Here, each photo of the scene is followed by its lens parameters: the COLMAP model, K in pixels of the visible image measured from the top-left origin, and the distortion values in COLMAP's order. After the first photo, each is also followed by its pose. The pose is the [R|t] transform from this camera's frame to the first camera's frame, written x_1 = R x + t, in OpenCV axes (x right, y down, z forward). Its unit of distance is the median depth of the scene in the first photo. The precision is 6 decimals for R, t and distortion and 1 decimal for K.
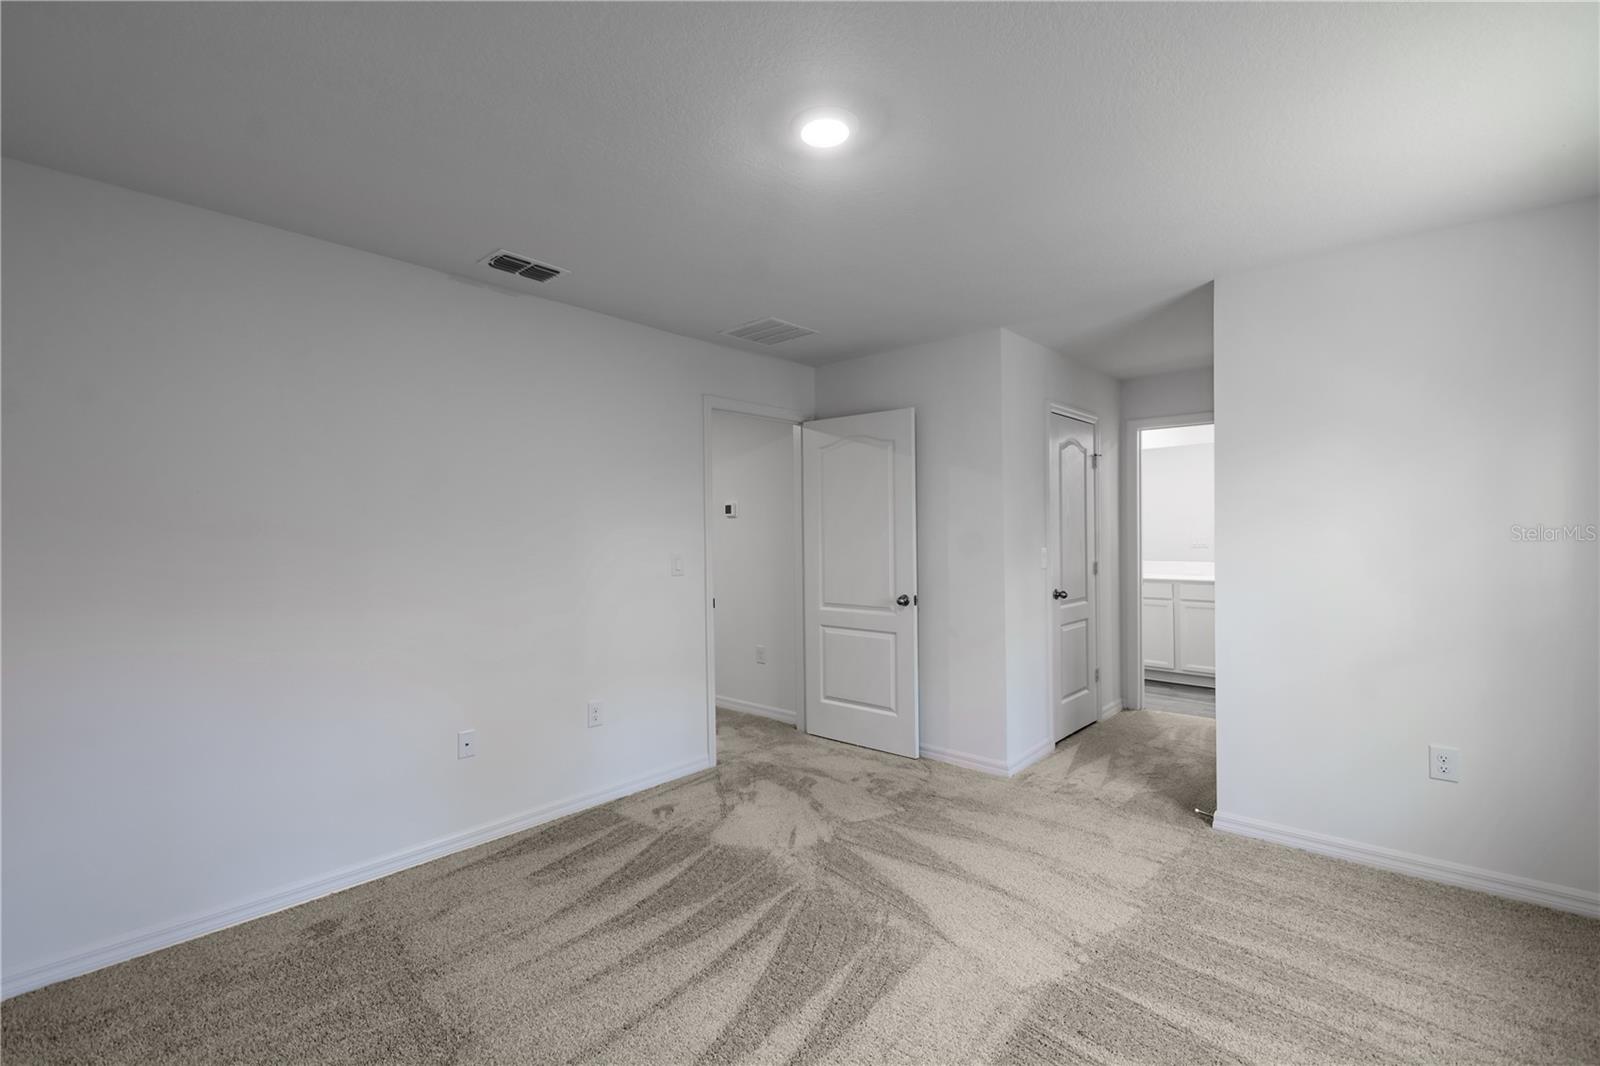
lens RADIAL K [[710.2, 0, 800.0], [0, 710.2, 533.0], [0, 0, 1]] dist [0.012857, -0.000248]
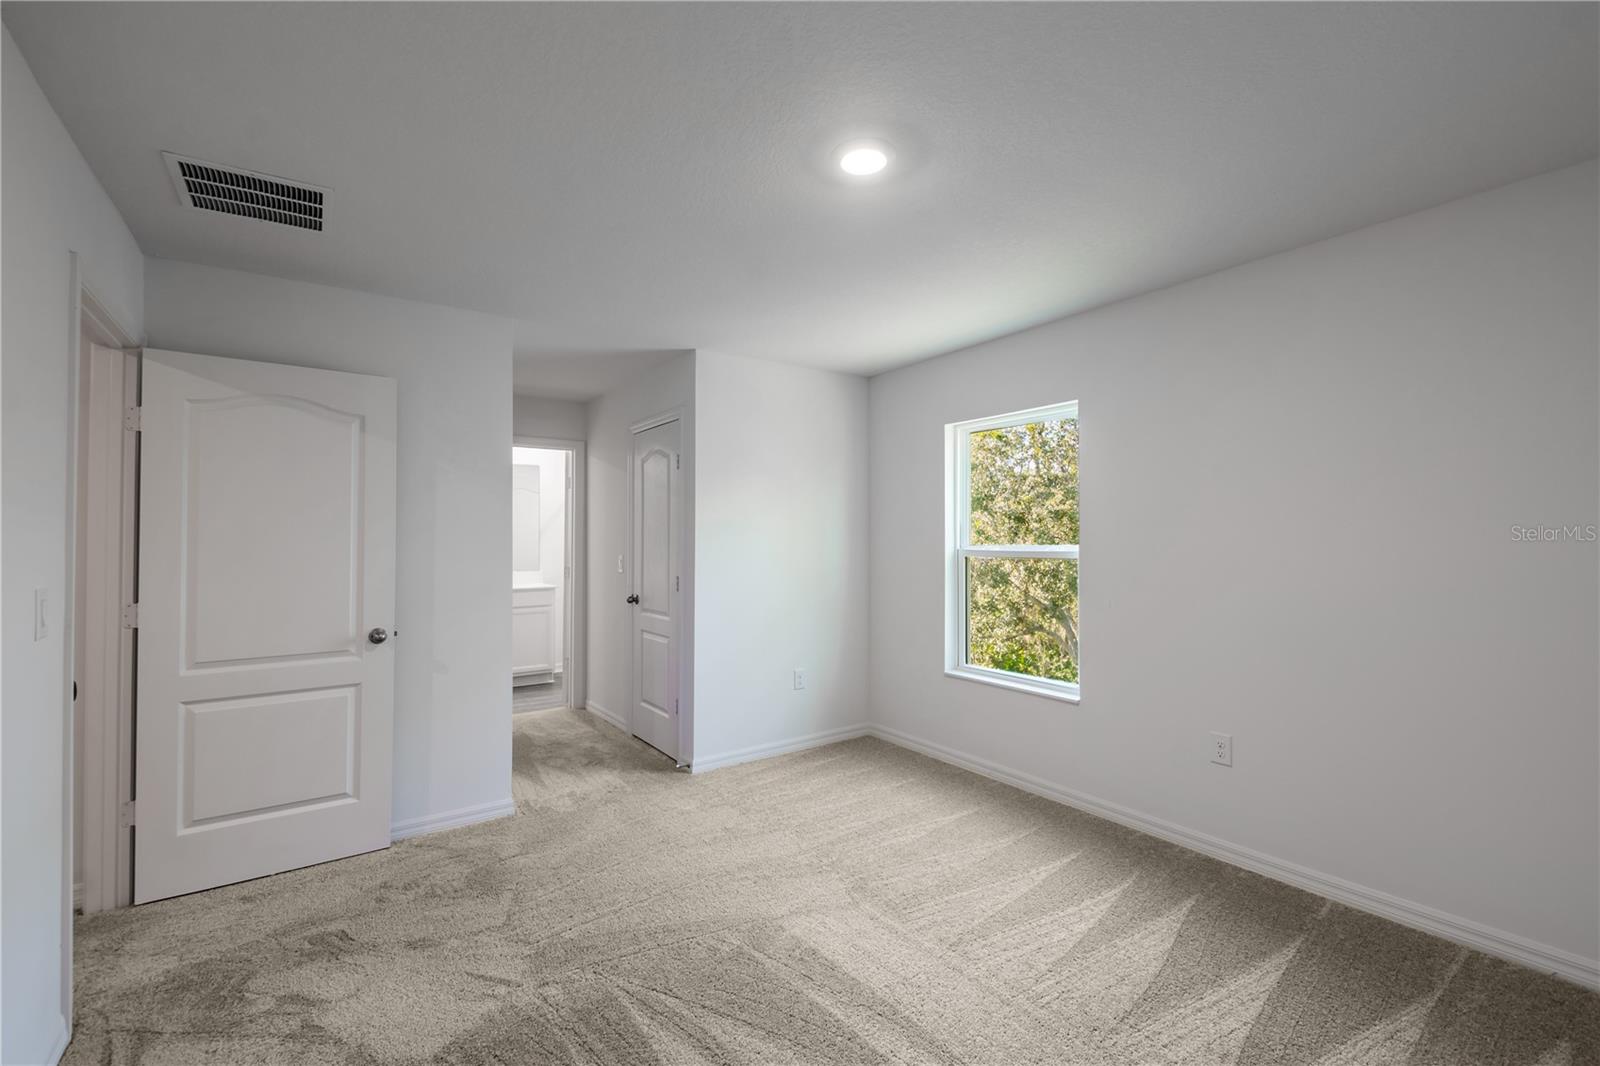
lens RADIAL K [[699.6, 0, 801.2], [0, 699.6, 527.2], [0, 0, 1]] dist [0.017262, -0.012942]
pose [[0.216905, 0.022880, 0.975924, -0.491821], [0.010775, 0.999608, -0.025830, 0.006196], [-0.976133, 0.016118, 0.216574, 0.431984]]
